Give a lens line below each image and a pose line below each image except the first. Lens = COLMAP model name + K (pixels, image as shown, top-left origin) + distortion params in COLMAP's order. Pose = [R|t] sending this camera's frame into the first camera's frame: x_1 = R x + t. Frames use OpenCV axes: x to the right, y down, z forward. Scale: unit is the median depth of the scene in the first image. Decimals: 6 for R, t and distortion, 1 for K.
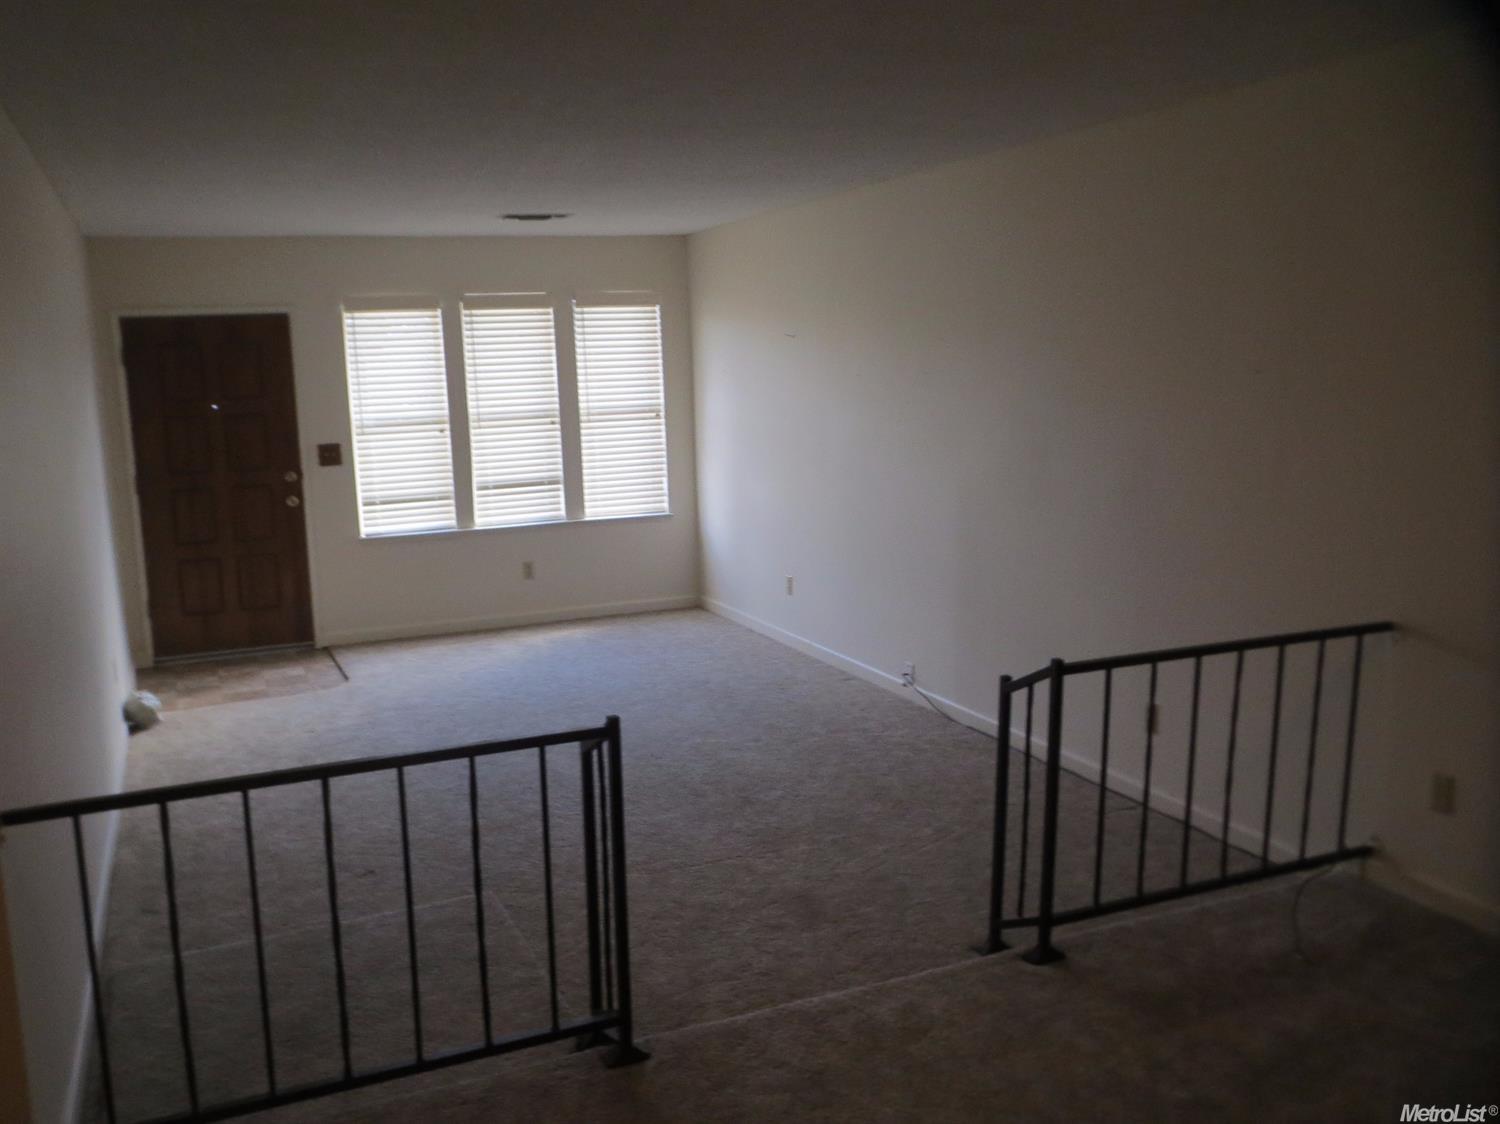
lens RADIAL K [[1323.1, 0, 750.0], [0, 1323.1, 562.0], [0, 0, 1]] dist [0.009623, 0.008295]
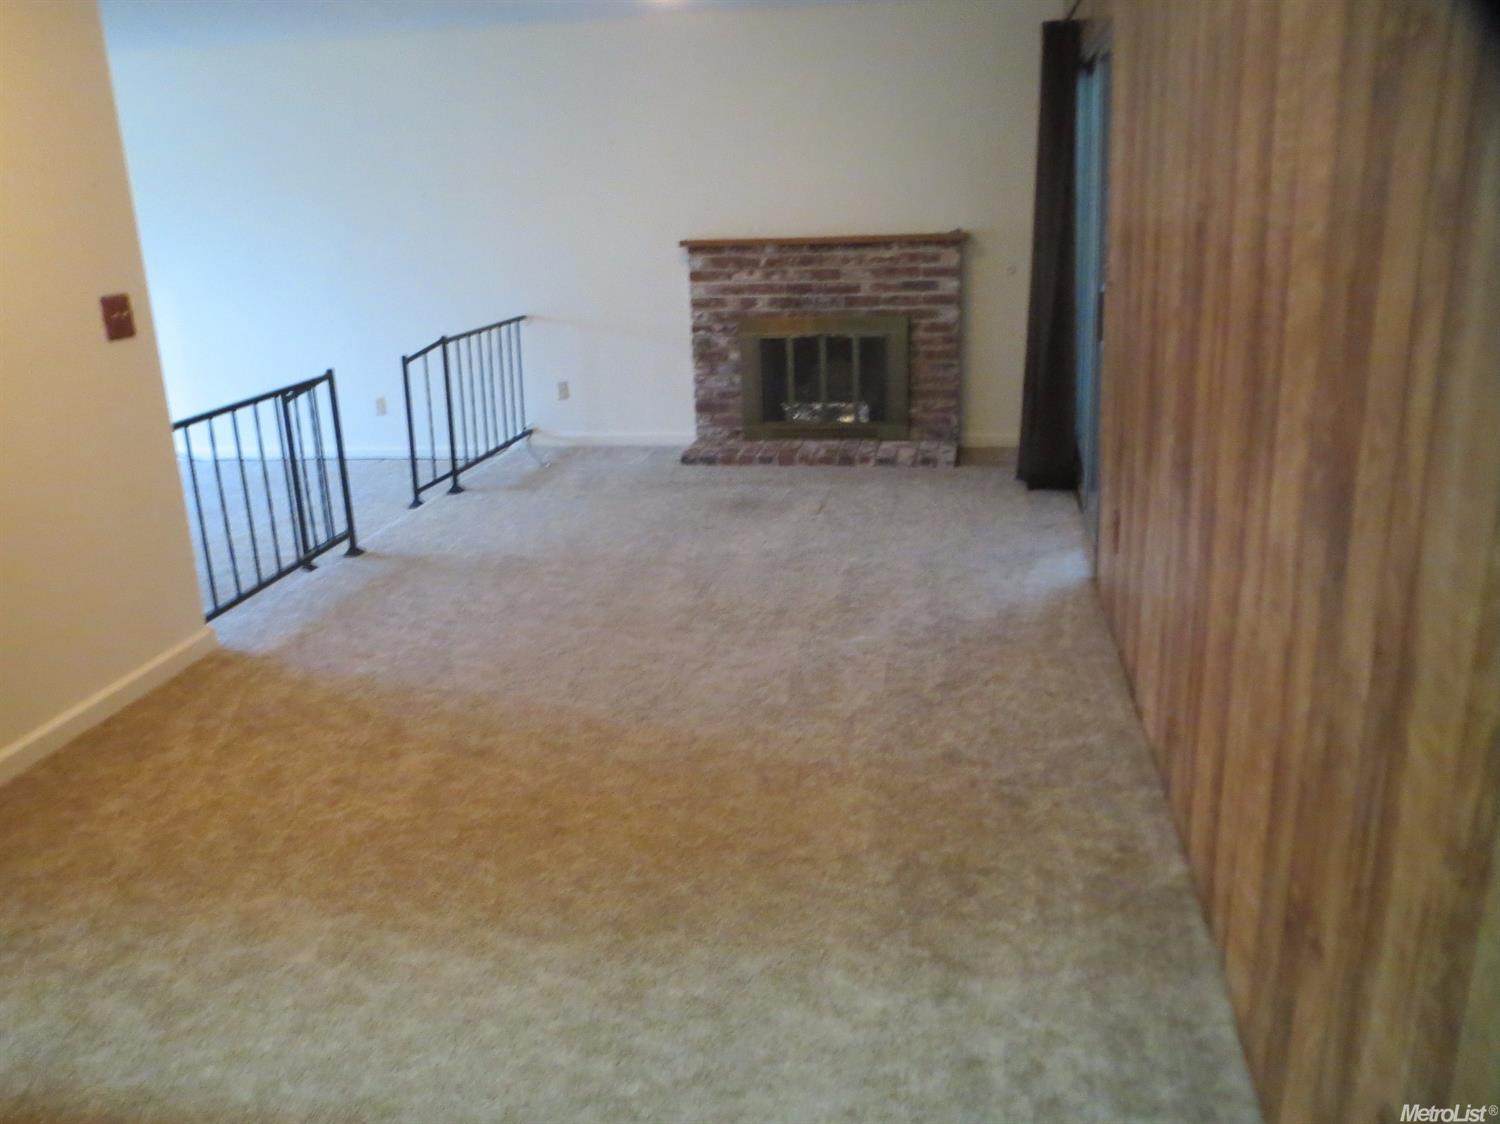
lens RADIAL K [[1323.1, 0, 750.0], [0, 1323.1, 562.0], [0, 0, 1]] dist [0.009623, 0.008295]
pose [[0.540793, -0.221896, 0.811360, -1.086096], [0.140369, 0.974859, 0.173051, 0.115027], [-0.829361, 0.020305, 0.558344, -0.419996]]
